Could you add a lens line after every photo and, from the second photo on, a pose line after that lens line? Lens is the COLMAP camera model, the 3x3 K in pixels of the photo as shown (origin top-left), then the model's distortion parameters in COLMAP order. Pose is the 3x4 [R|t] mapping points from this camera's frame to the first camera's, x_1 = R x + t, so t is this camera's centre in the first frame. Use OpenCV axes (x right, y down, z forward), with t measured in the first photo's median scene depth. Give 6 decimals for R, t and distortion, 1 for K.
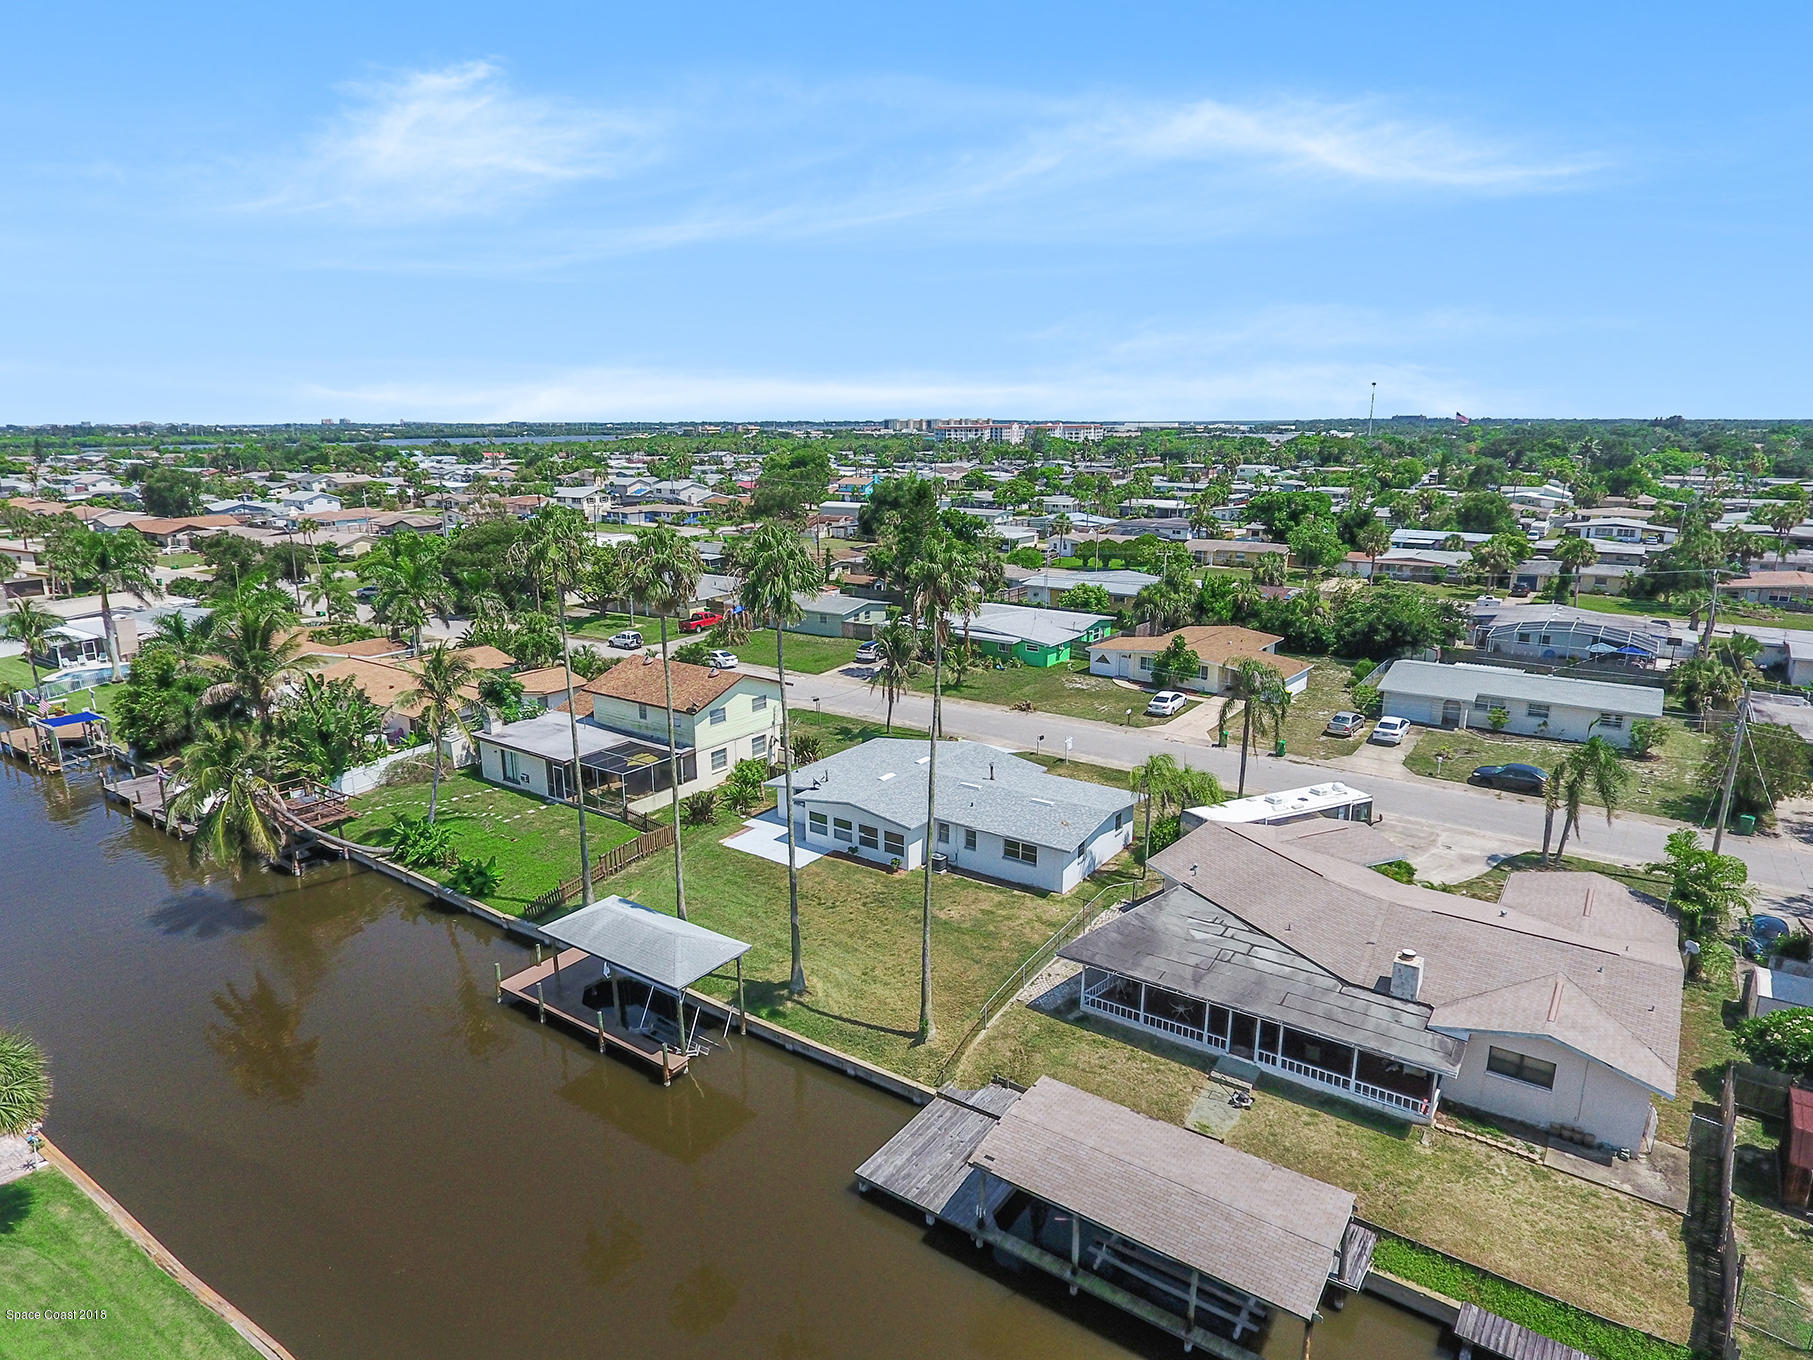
lens RADIAL K [[1058.7, 0, 906.5], [0, 1058.7, 680.0], [0, 0, 1]] dist [0.002756, -0.002660]
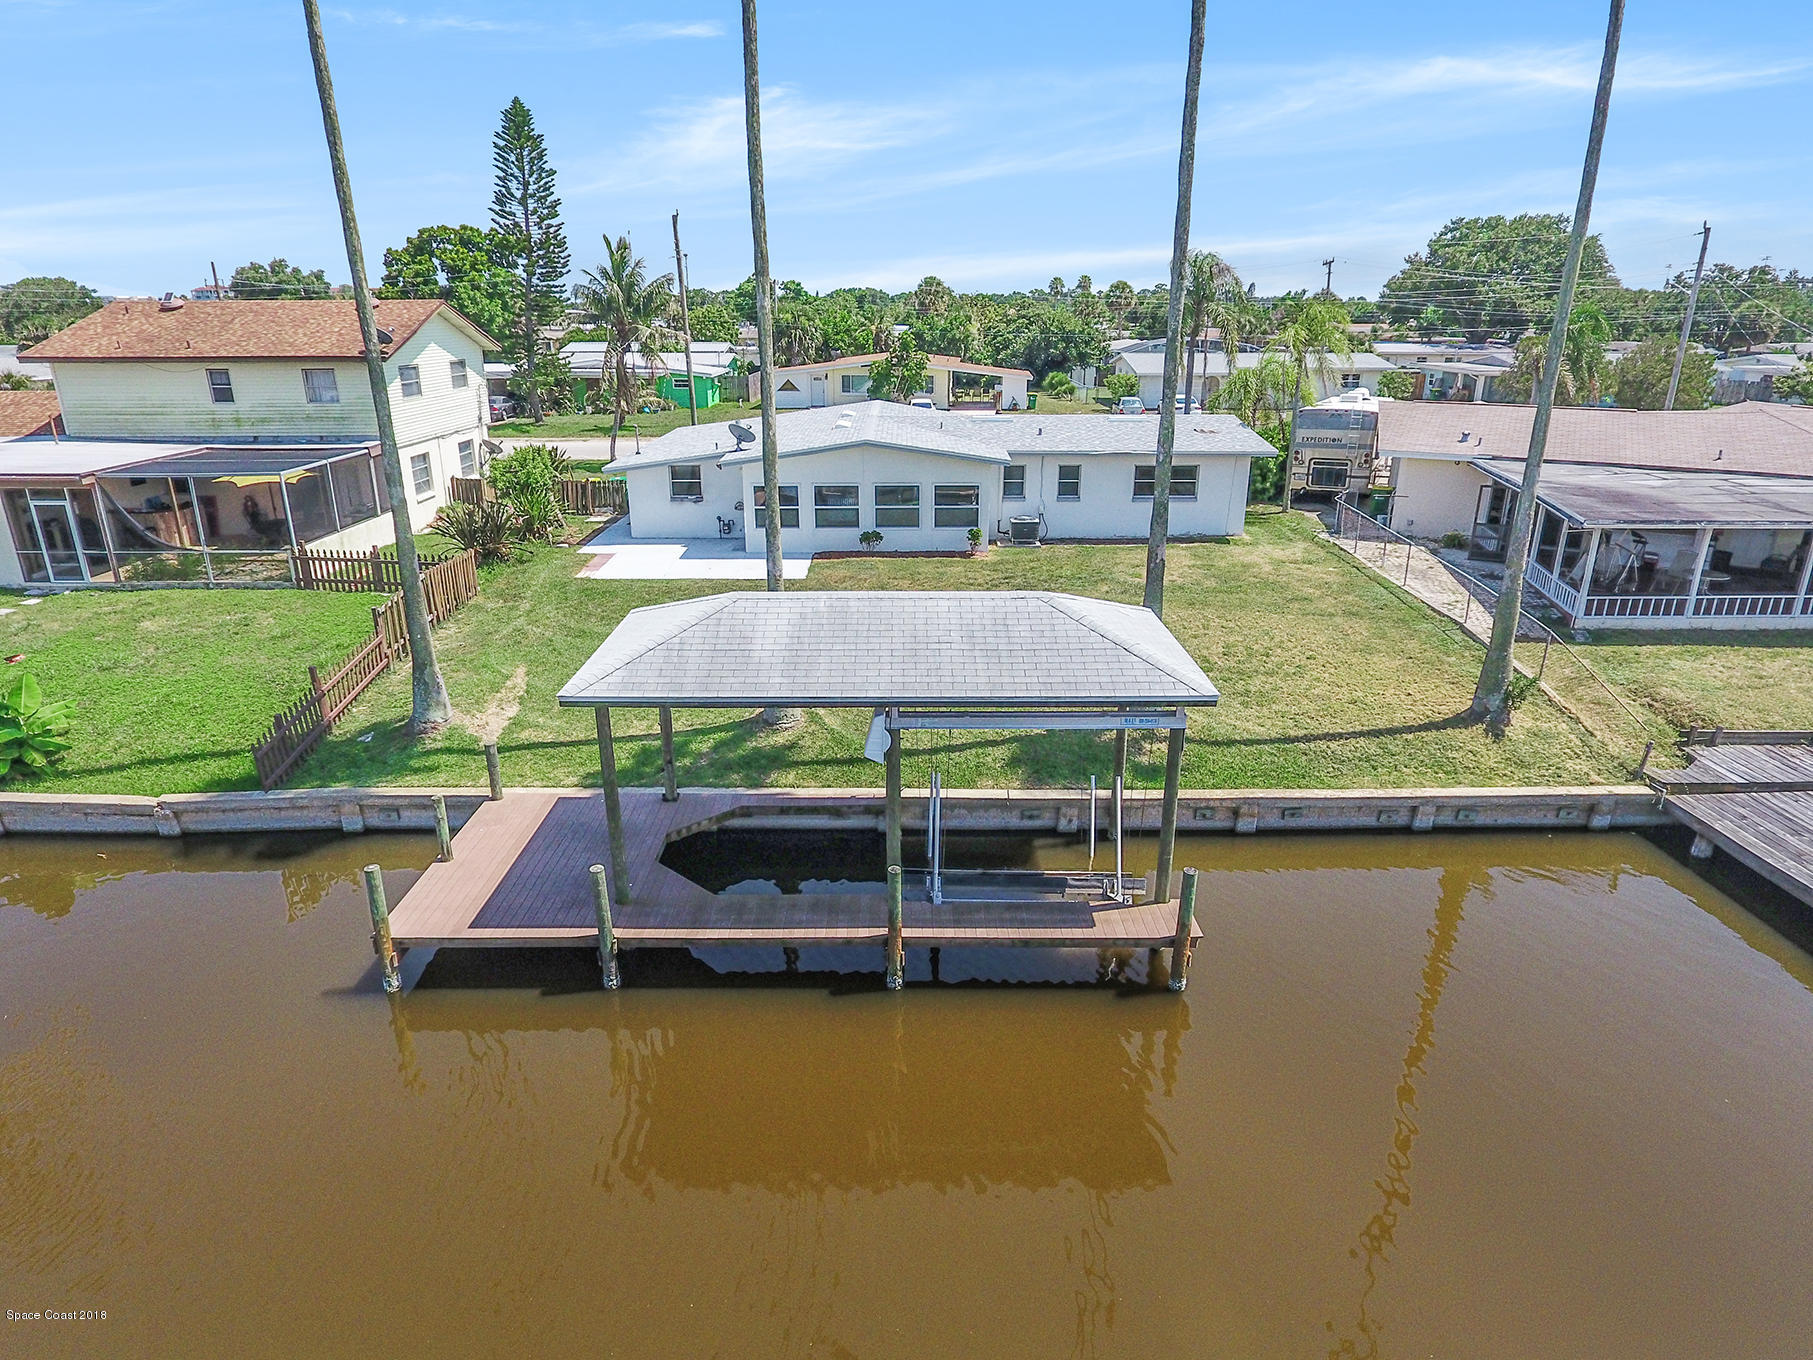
lens RADIAL K [[1058.7, 0, 906.5], [0, 1058.7, 680.0], [0, 0, 1]] dist [0.002756, -0.002660]
pose [[0.821354, -0.191275, 0.537394, -0.332267], [0.135358, 0.980550, 0.142126, 0.156614], [-0.554127, -0.043995, 0.831269, 0.540984]]
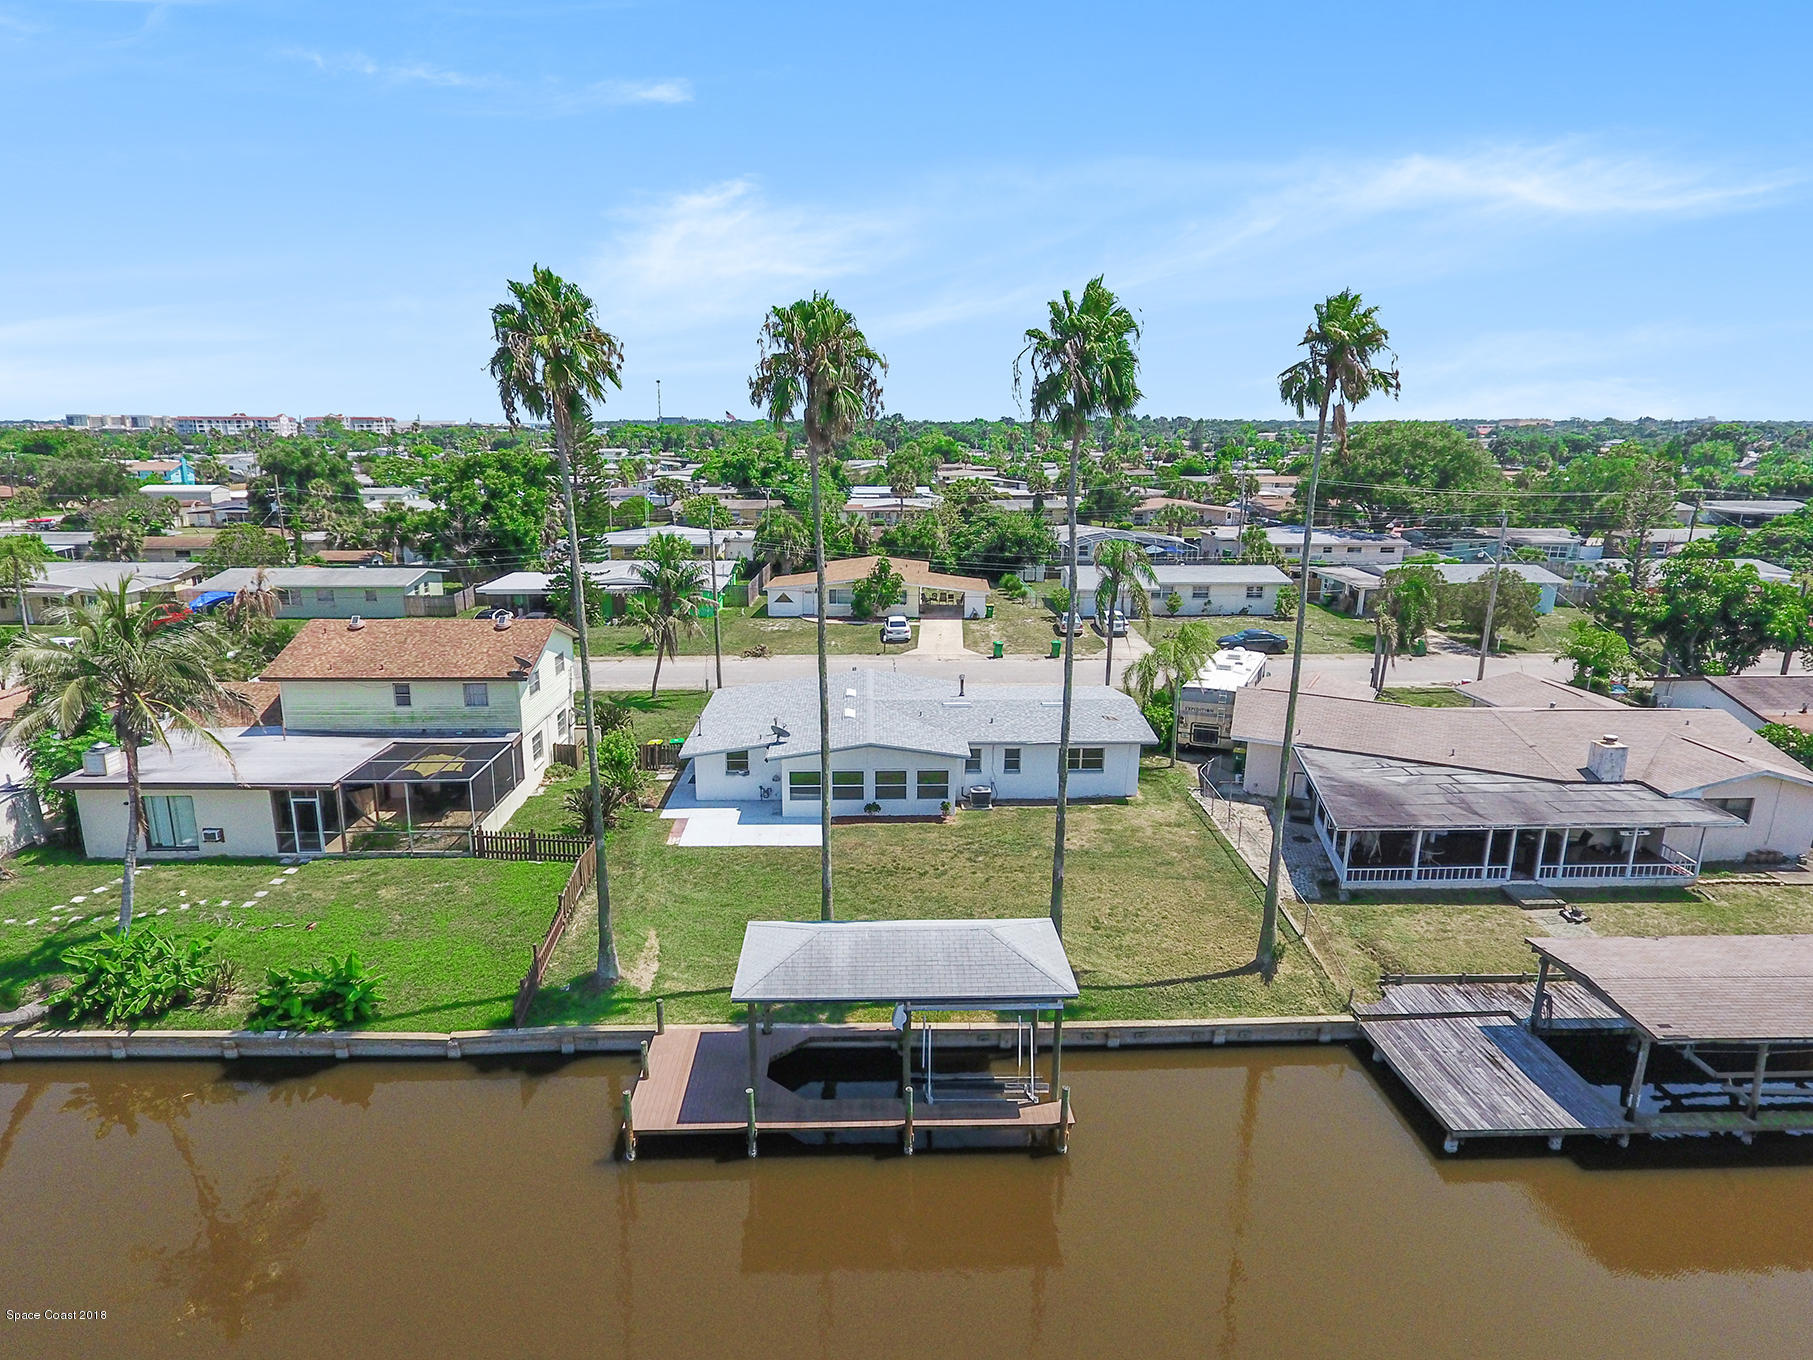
lens RADIAL K [[1058.7, 0, 906.5], [0, 1058.7, 680.0], [0, 0, 1]] dist [0.002756, -0.002660]
pose [[0.802452, -0.135325, 0.581169, -0.451401], [0.135679, 0.989813, 0.043138, 0.041967], [-0.581086, 0.044236, 0.812639, 0.368904]]
